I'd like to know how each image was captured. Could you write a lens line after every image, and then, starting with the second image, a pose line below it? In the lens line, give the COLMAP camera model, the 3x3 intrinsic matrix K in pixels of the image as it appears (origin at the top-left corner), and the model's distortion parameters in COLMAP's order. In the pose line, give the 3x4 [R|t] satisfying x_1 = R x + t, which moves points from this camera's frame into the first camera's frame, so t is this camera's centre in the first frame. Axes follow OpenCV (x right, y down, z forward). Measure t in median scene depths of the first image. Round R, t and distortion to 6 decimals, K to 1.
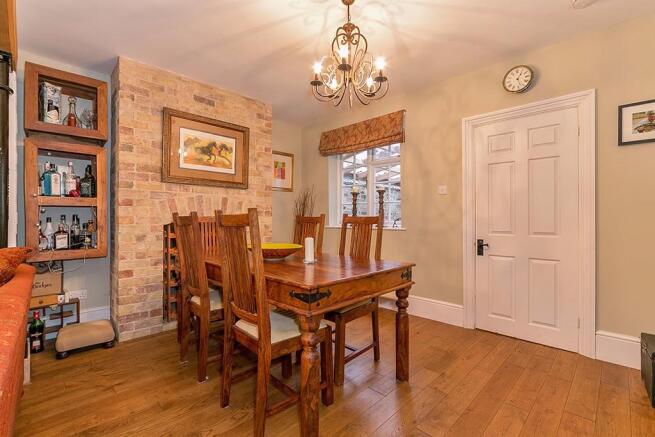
lens RADIAL K [[301.9, 0, 328.5], [0, 301.9, 218.4], [0, 0, 1]] dist [-0.003518, 0.000149]
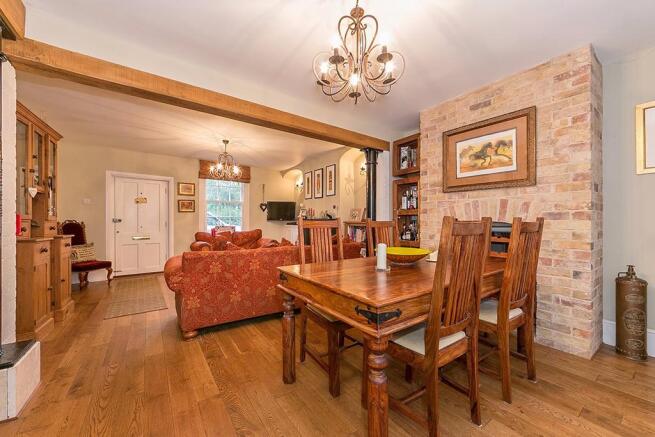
lens RADIAL K [[259.7, 0, 331.6], [0, 259.7, 219.4], [0, 0, 1]] dist [-0.002228, 0.000019]
pose [[-0.180073, -0.005863, -0.983636, 0.537491], [0.000037, 0.999982, -0.005967, -0.005479], [0.983653, -0.001111, -0.180070, 0.681601]]
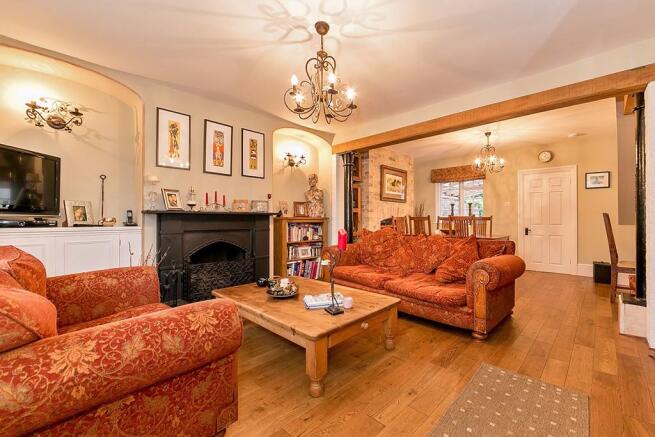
lens RADIAL K [[279.6, 0, 362.9], [0, 279.6, 220.0], [0, 0, 1]] dist [0.001447, -0.000050]
pose [[0.998193, 0.000181, 0.060091, -0.731660], [-0.000380, 0.999994, 0.003299, 0.008807], [-0.060090, -0.003316, 0.998187, -0.863091]]
